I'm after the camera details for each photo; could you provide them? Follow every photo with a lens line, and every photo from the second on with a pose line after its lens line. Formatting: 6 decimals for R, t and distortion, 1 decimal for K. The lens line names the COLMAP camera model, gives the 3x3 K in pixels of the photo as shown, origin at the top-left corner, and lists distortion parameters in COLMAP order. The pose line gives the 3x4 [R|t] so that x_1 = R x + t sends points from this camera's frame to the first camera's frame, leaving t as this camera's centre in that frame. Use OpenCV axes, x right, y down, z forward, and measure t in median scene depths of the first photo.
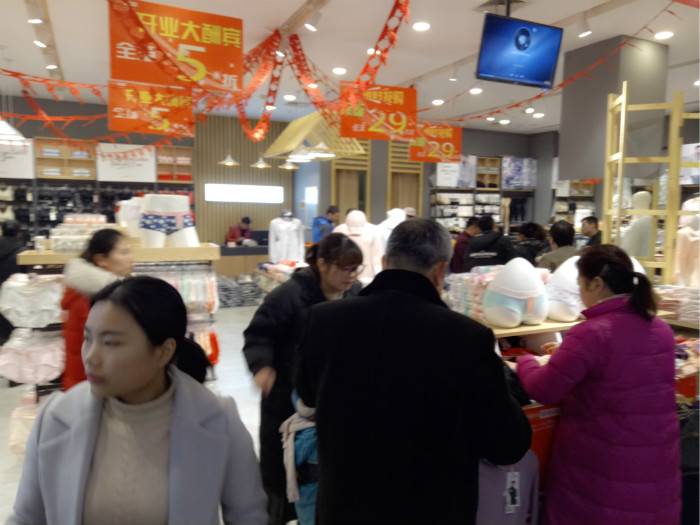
lens RADIAL K [[528.9, 0, 355.4], [0, 528.9, 259.8], [0, 0, 1]] dist [0.003051, -0.011707]
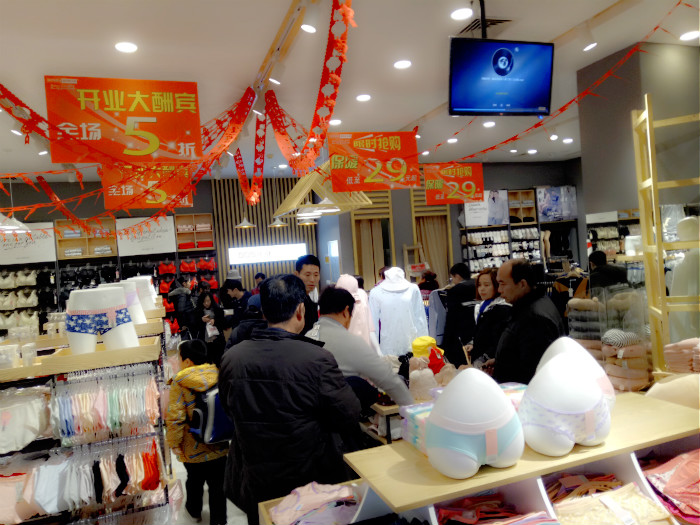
lens RADIAL K [[528.9, 0, 345.9], [0, 528.9, 266.6], [0, 0, 1]] dist [0.003051, -0.011707]
pose [[0.989767, -0.091443, -0.109542, 0.076547], [0.083496, 0.993677, -0.075068, -0.030944], [0.115714, 0.065153, 0.991143, 0.094435]]
